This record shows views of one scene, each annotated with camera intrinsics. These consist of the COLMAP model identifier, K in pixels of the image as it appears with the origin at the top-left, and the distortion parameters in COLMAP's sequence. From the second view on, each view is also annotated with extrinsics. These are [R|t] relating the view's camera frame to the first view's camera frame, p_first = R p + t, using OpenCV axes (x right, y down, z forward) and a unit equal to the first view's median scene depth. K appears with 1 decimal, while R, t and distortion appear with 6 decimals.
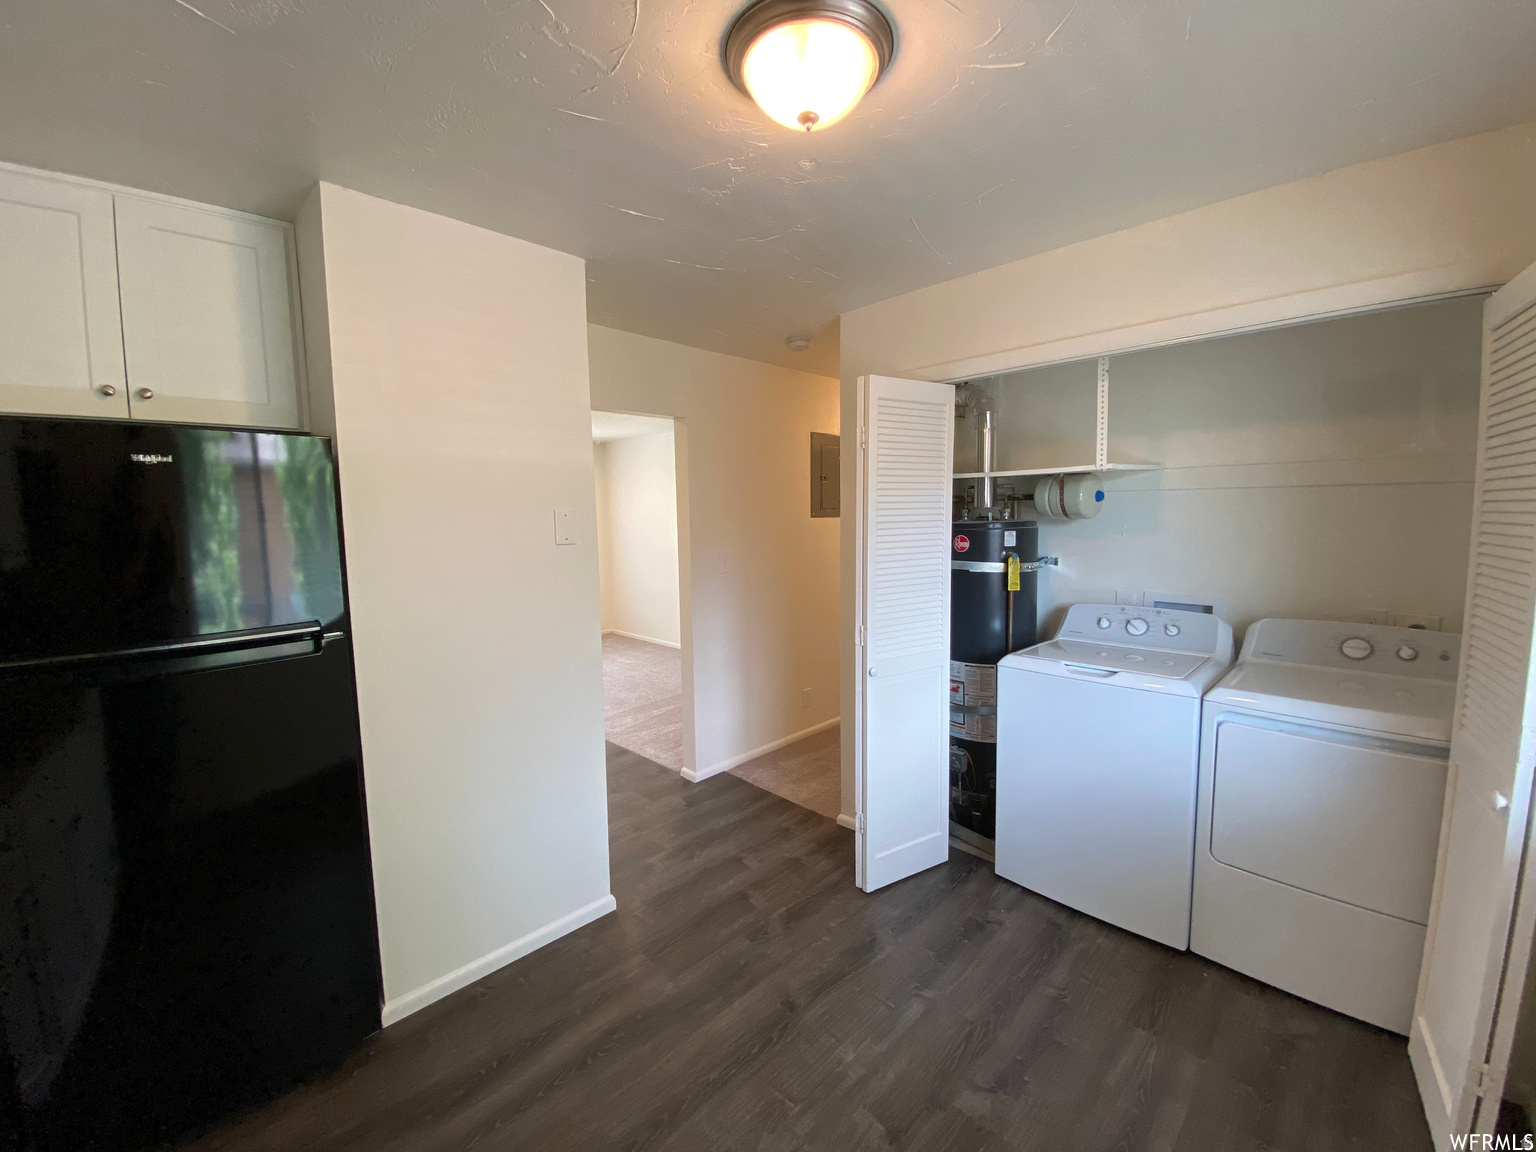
lens RADIAL K [[624.1, 0, 766.5], [0, 624.1, 573.0], [0, 0, 1]] dist [0.017640, -0.018680]
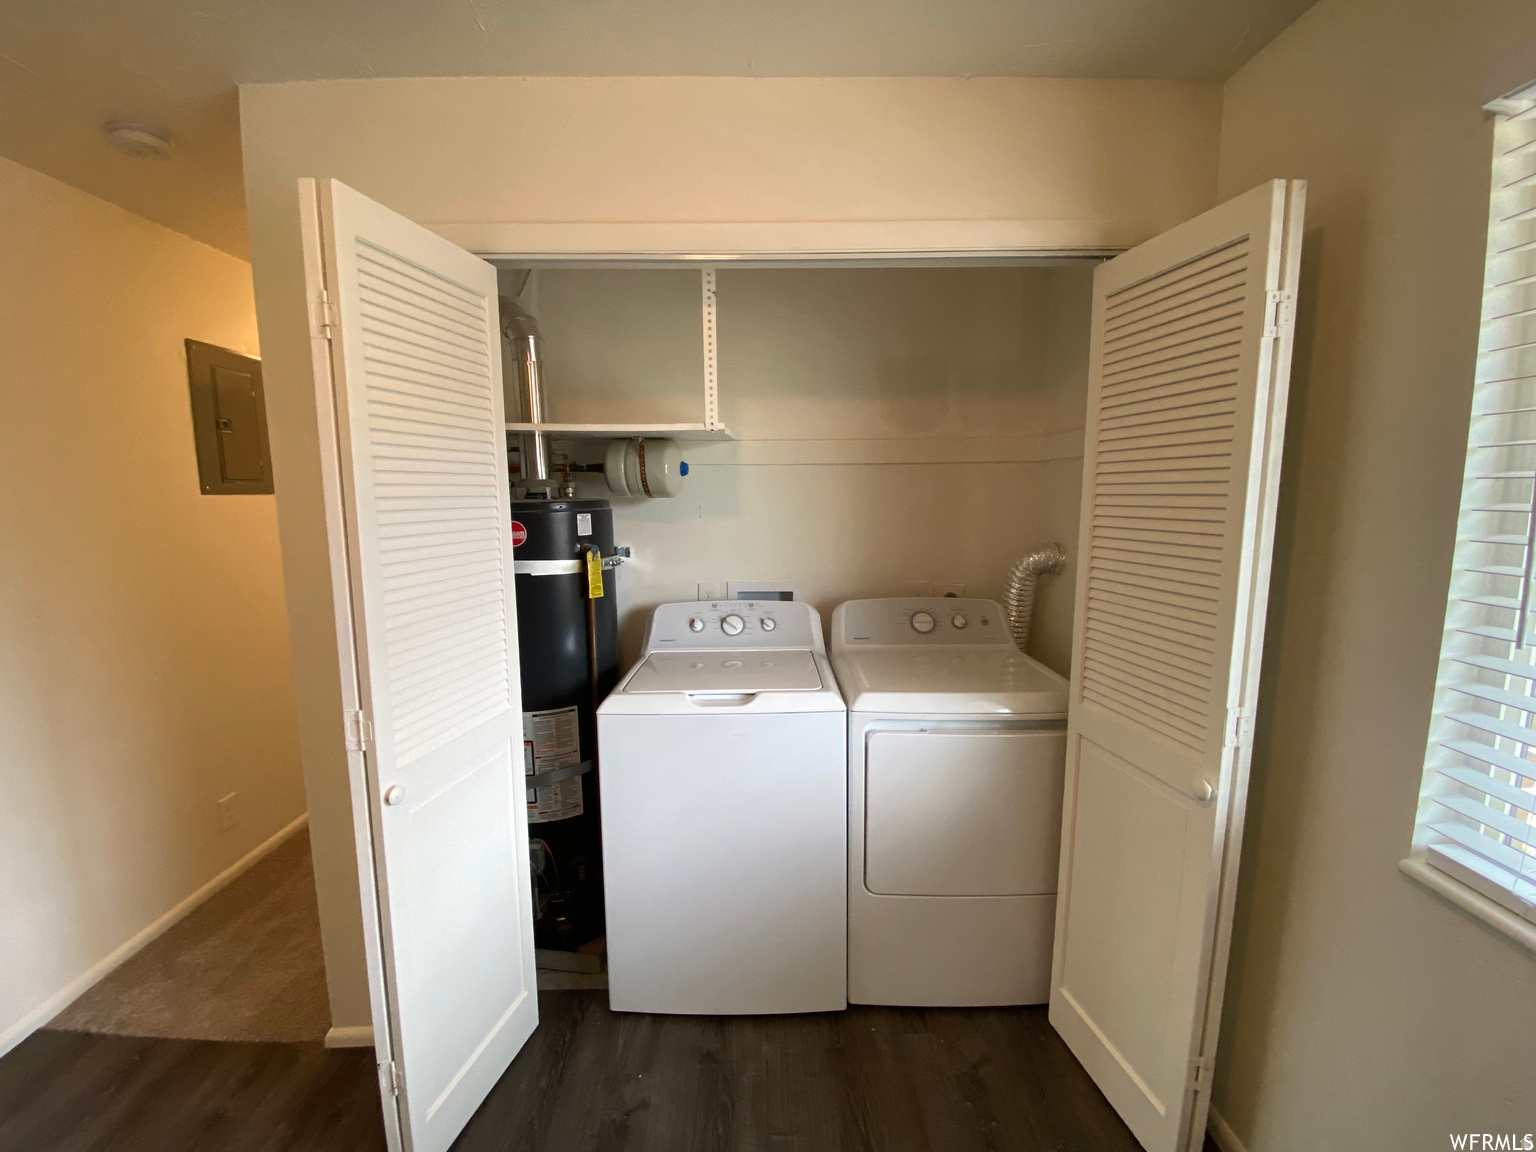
lens RADIAL K [[624.1, 0, 766.5], [0, 624.1, 573.0], [0, 0, 1]] dist [0.017640, -0.018680]
pose [[0.699174, -0.081834, 0.710252, 0.035734], [0.064660, 0.996594, 0.051174, -0.026973], [-0.712021, 0.010145, 0.702085, 0.420736]]
